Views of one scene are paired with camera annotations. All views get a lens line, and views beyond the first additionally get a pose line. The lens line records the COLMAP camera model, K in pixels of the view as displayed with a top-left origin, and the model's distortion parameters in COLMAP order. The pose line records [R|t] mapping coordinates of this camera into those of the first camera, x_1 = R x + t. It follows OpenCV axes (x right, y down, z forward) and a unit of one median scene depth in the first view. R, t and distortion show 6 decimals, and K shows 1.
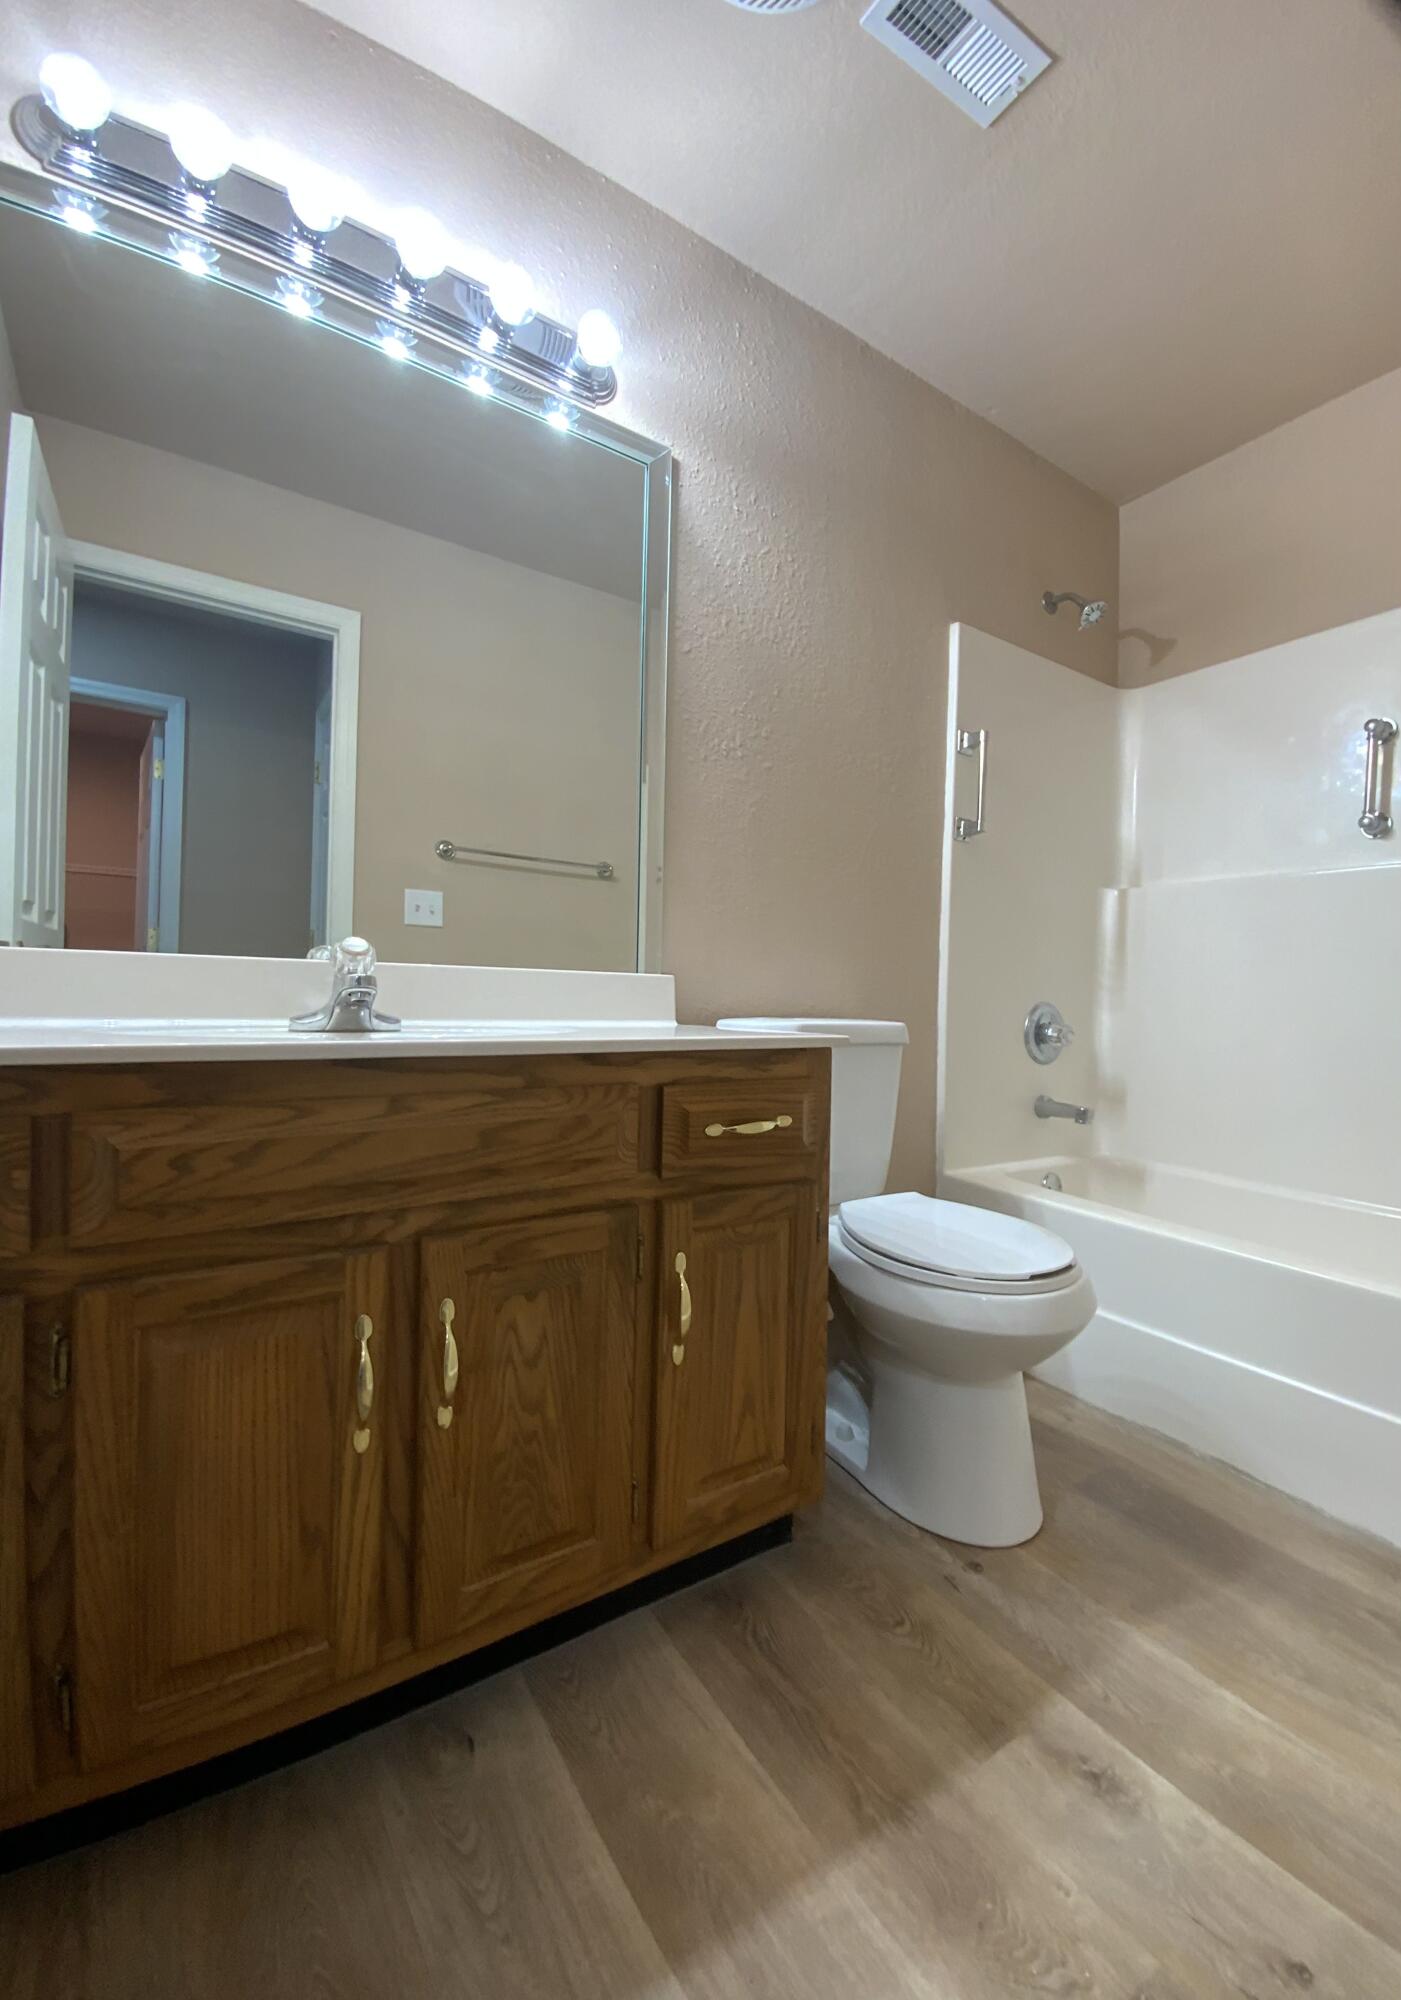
lens RADIAL K [[816.8, 0, 745.7], [0, 816.8, 999.4], [0, 0, 1]] dist [-0.023936, -0.000039]
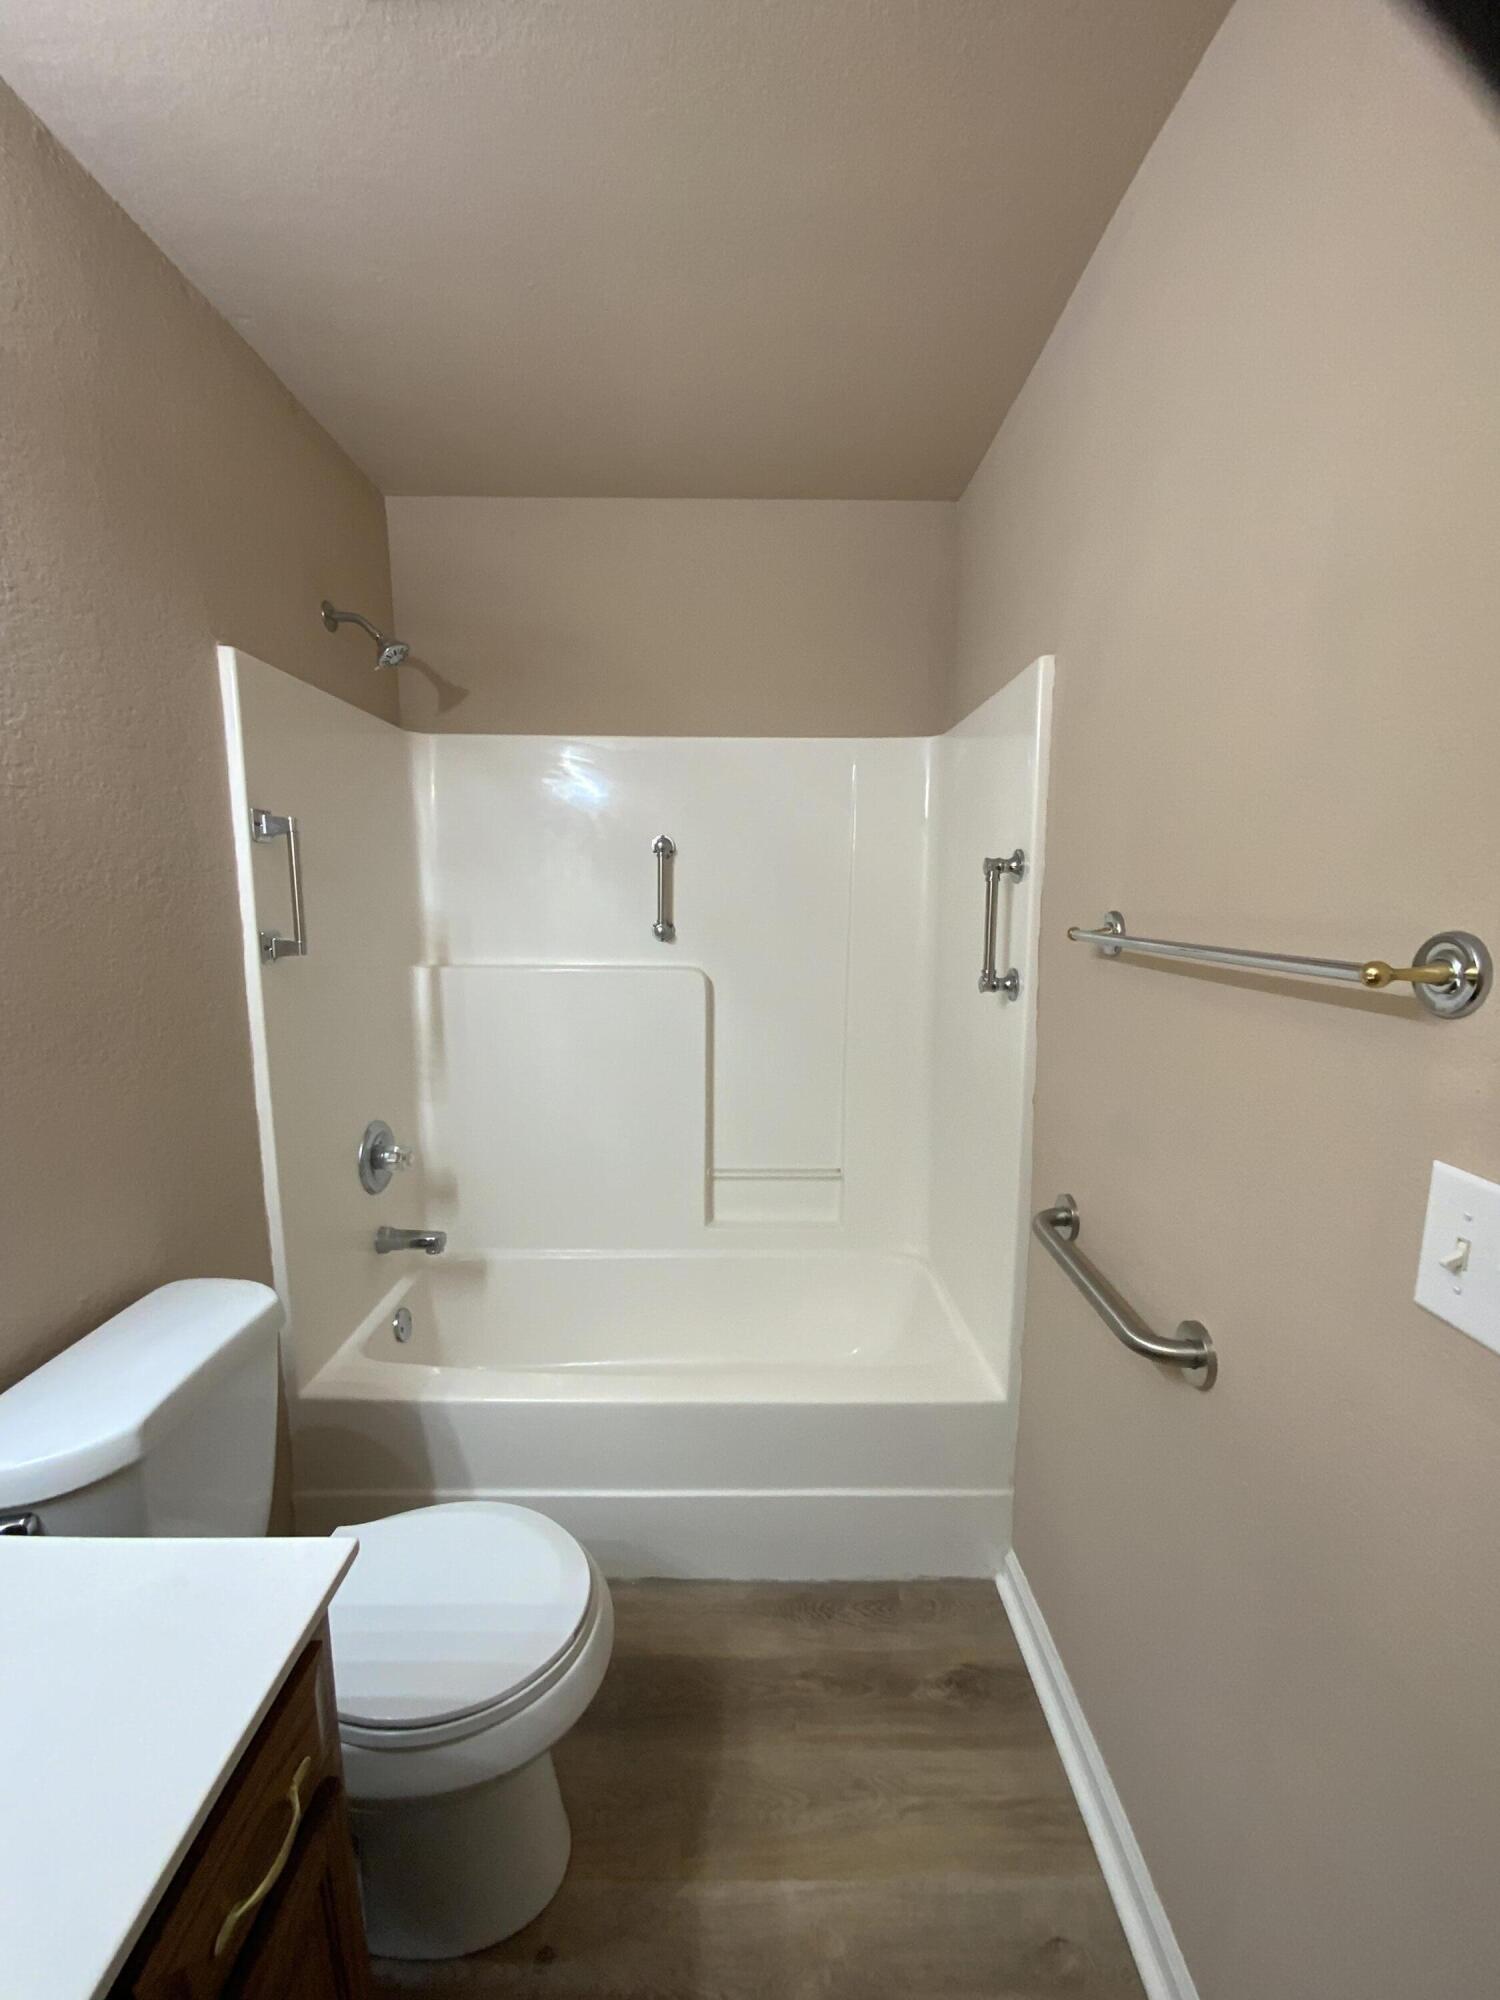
lens RADIAL K [[804.3, 0, 750.0], [0, 804.3, 1000.0], [0, 0, 1]] dist [0.025469, -0.021248]
pose [[0.562801, -0.127438, 0.816710, -0.090429], [0.014207, 0.989389, 0.144593, -0.243961], [-0.826470, -0.069774, 0.558639, 0.208440]]
